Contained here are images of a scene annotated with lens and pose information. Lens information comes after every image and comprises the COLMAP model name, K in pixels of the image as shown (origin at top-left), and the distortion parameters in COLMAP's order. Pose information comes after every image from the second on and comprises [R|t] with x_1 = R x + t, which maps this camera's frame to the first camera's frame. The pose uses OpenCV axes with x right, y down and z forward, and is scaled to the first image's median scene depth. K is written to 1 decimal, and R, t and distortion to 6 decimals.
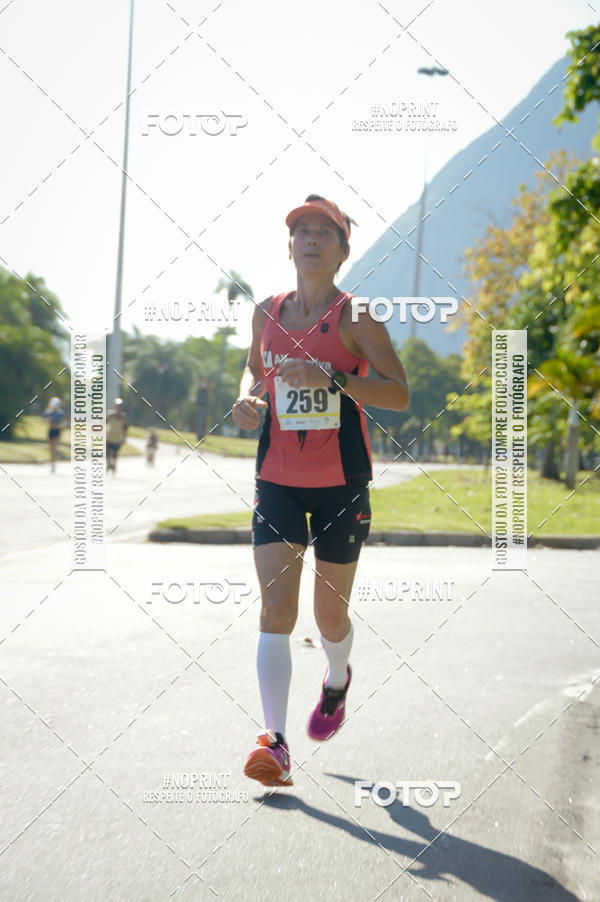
lens RADIAL K [[2922.5, 0, 300.0], [0, 2922.5, 451.0], [0, 0, 1]] dist [1.133481, 1.754734]
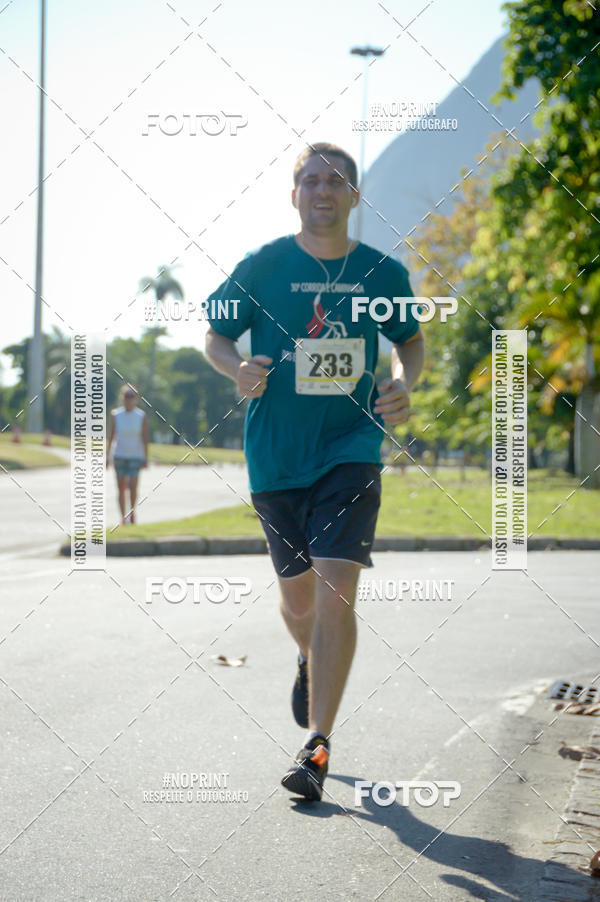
lens RADIAL K [[3491.6, 0, 300.0], [0, 3491.6, 451.0], [0, 0, 1]] dist [1.329840, 6.190891]
pose [[0.998738, -0.027110, 0.042271, -0.026238], [0.026866, 0.999619, 0.006328, -0.008109], [-0.042427, -0.005184, 0.999086, -0.118756]]
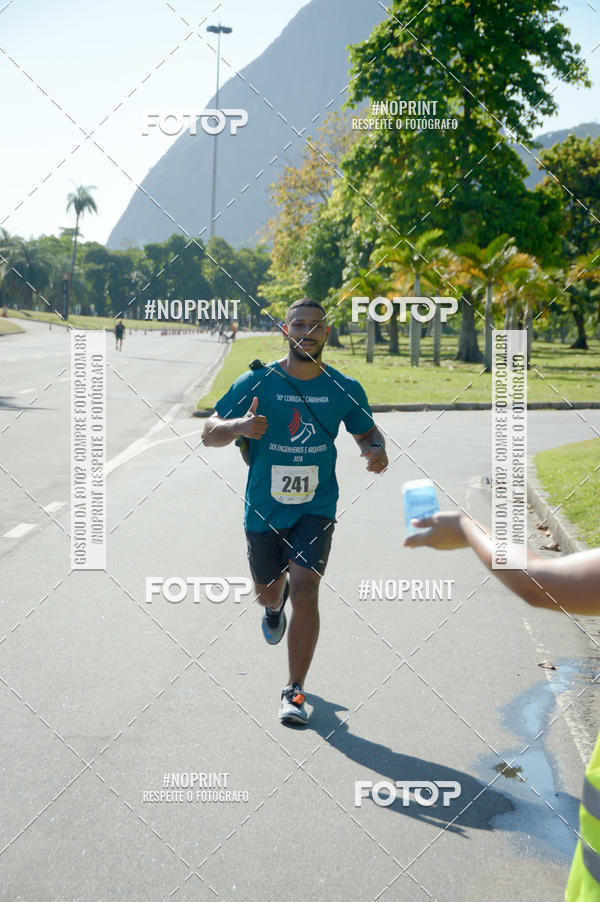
lens RADIAL K [[3491.6, 0, 300.0], [0, 3491.6, 451.0], [0, 0, 1]] dist [1.329840, 6.190891]
pose [[0.991123, -0.028444, 0.129866, -0.167731], [0.020441, 0.997833, 0.062545, -0.050958], [-0.131364, -0.059336, 0.989557, -0.737503]]
